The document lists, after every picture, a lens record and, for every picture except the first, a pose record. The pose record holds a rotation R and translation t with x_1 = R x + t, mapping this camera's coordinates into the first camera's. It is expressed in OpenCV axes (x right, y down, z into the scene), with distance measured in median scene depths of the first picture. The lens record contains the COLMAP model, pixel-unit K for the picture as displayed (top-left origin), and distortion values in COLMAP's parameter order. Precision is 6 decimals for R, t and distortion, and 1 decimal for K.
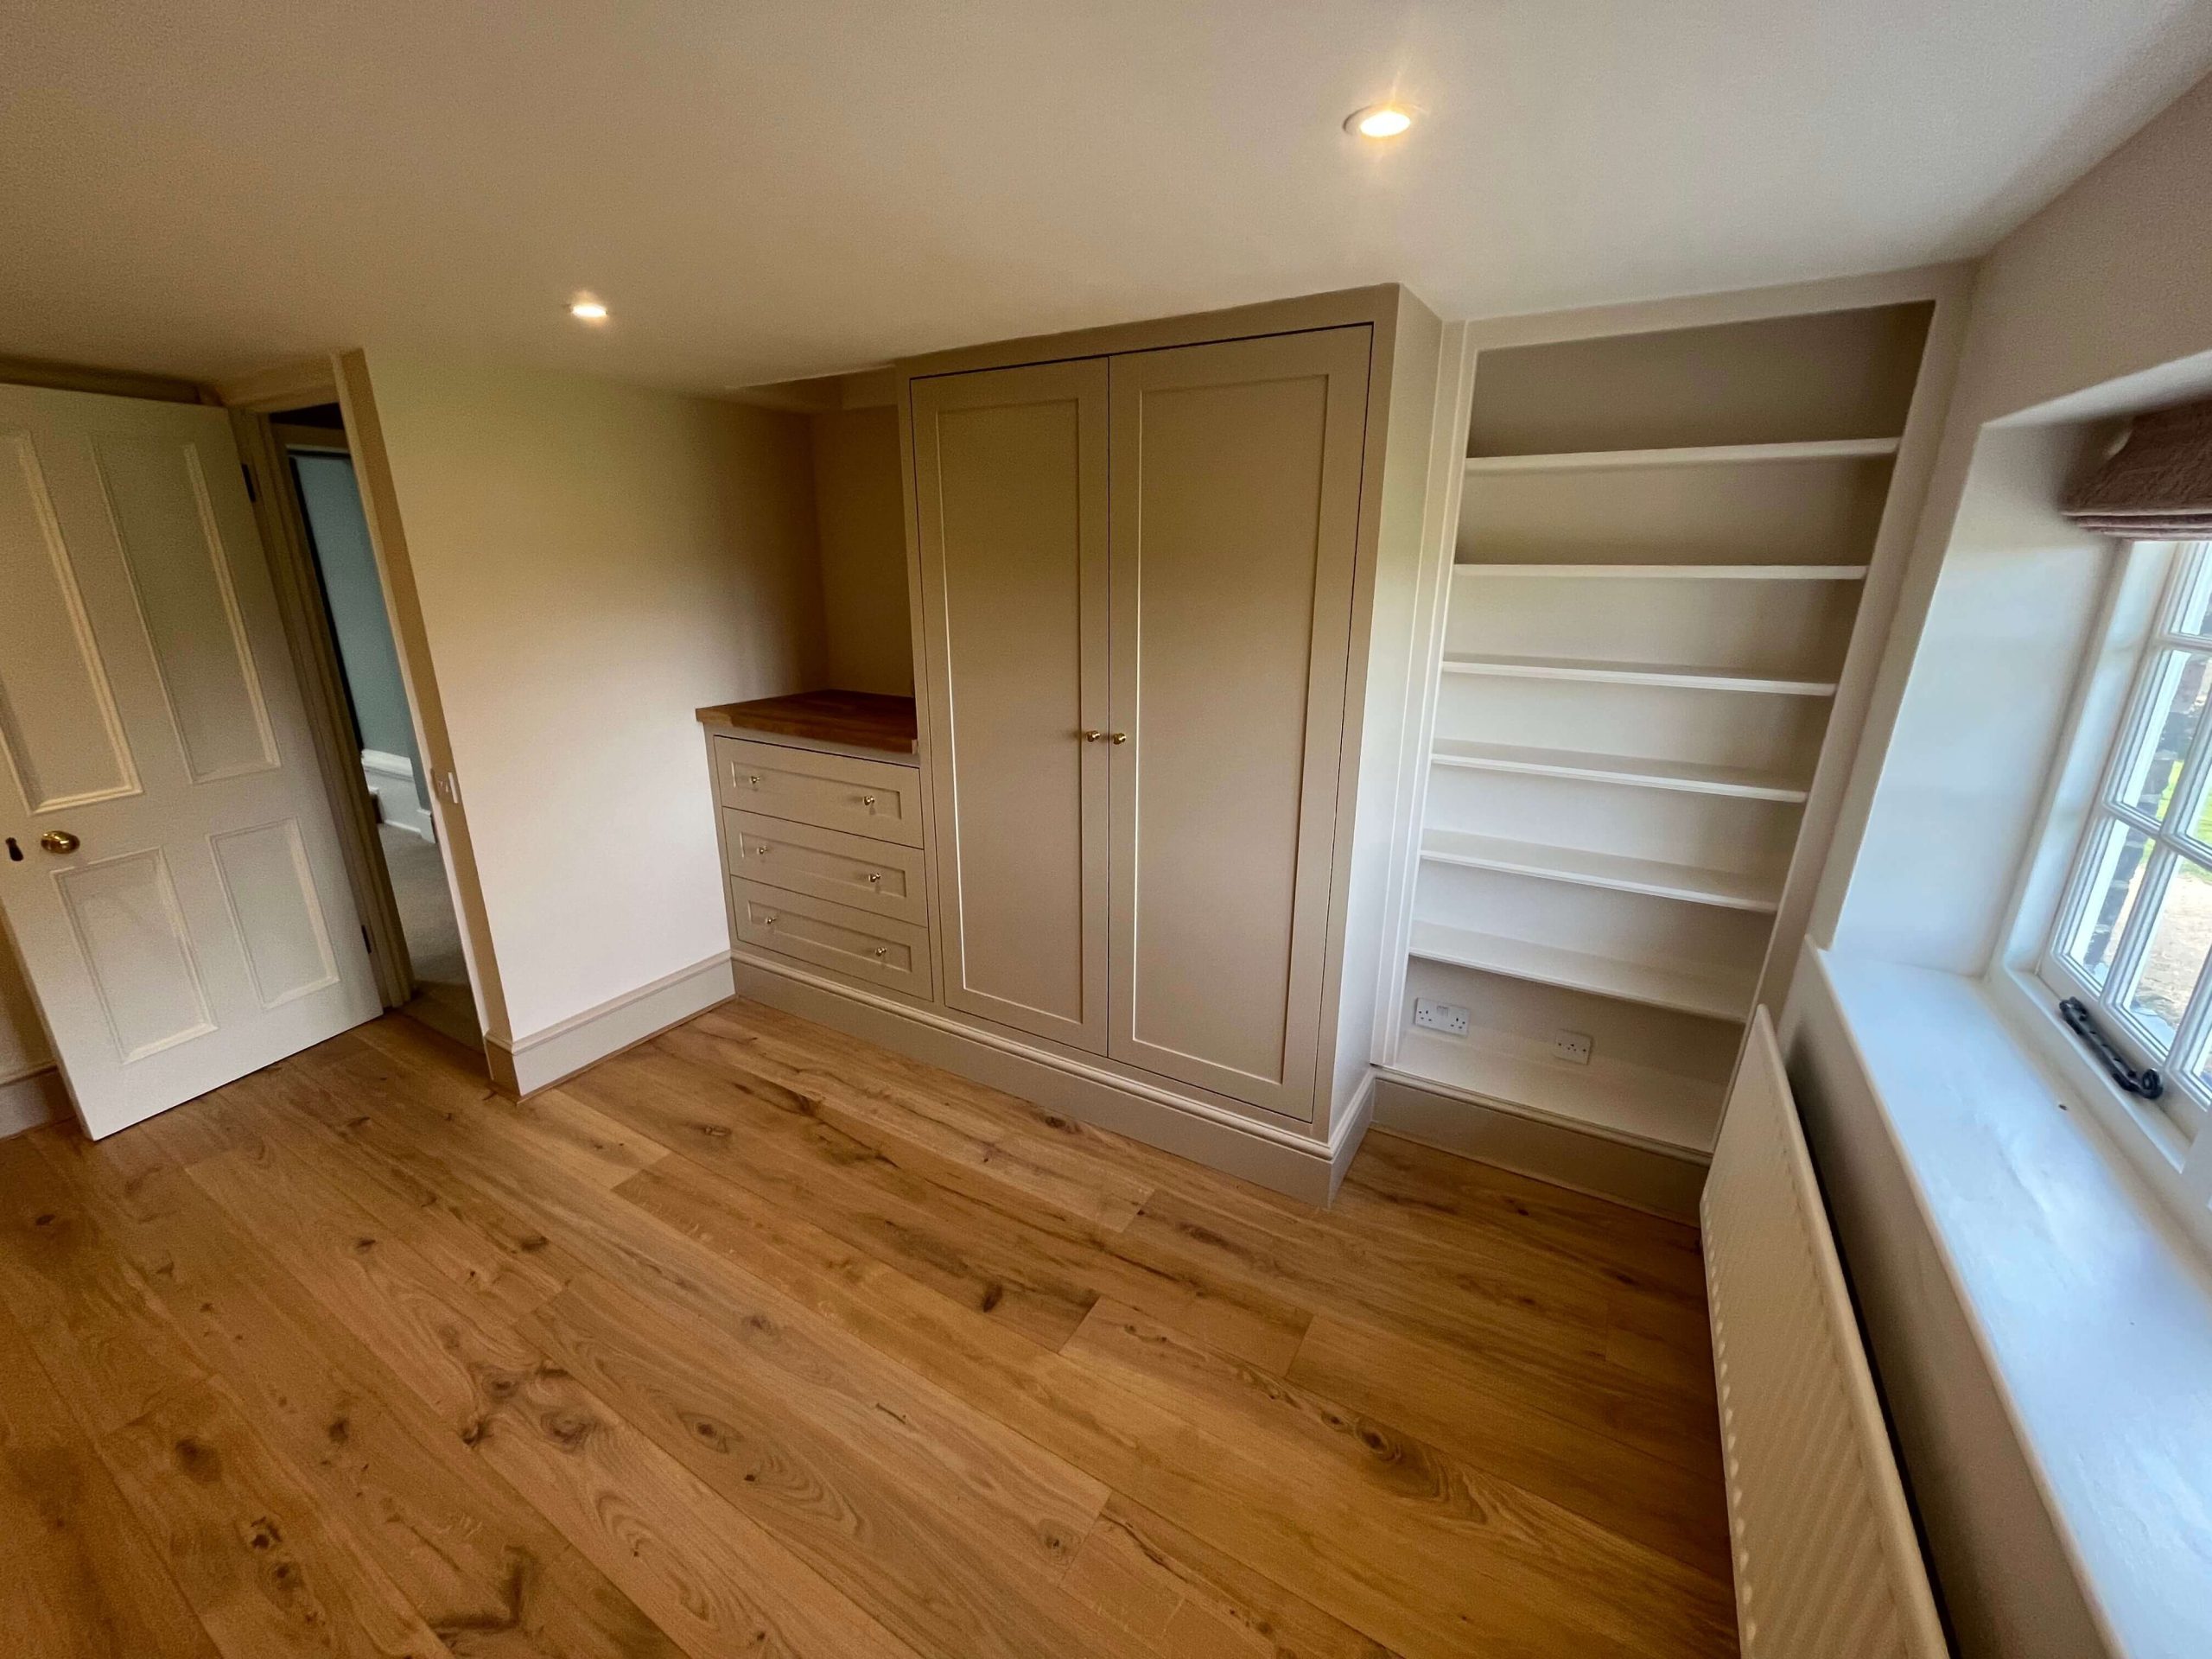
lens RADIAL K [[896.1, 0, 1099.1], [0, 896.1, 823.8], [0, 0, 1]] dist [-0.005977, -0.000552]
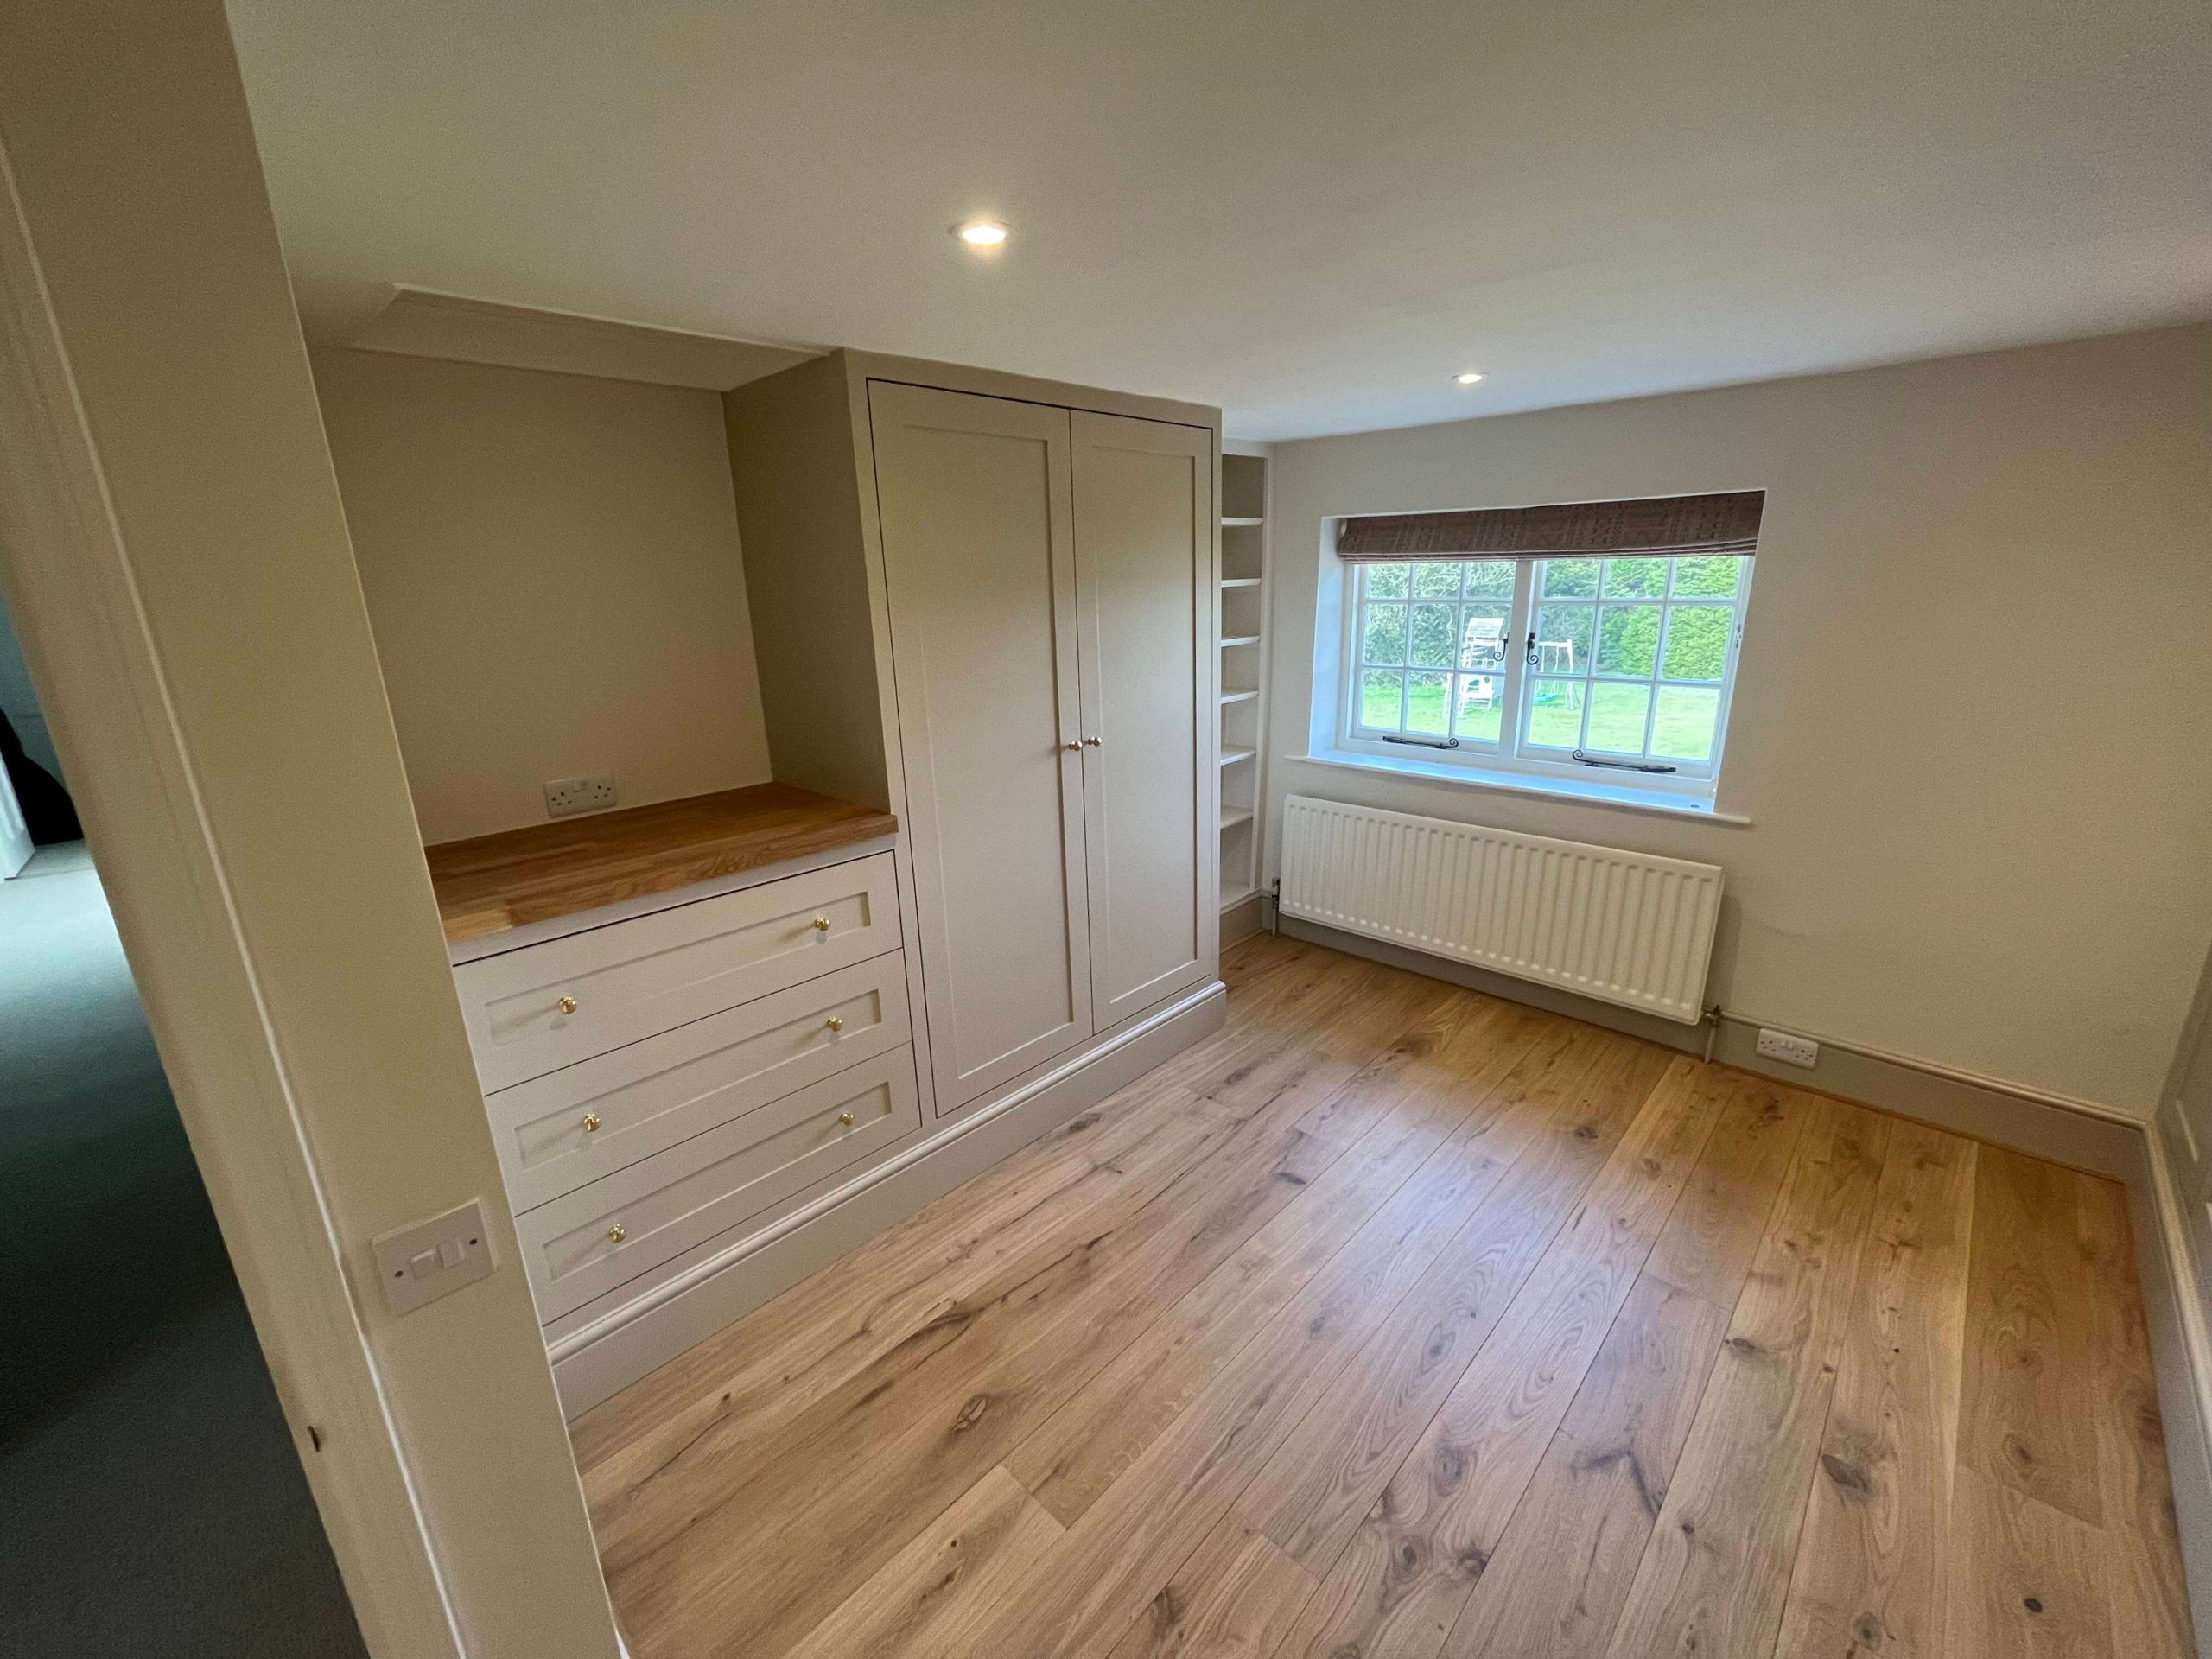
lens RADIAL K [[896.1, 0, 1099.1], [0, 896.1, 823.8], [0, 0, 1]] dist [-0.005977, -0.000552]
pose [[0.235584, -0.266822, 0.934509, -1.136975], [0.311246, 0.931641, 0.187540, -0.222037], [-0.920666, 0.246680, 0.302526, 0.716324]]
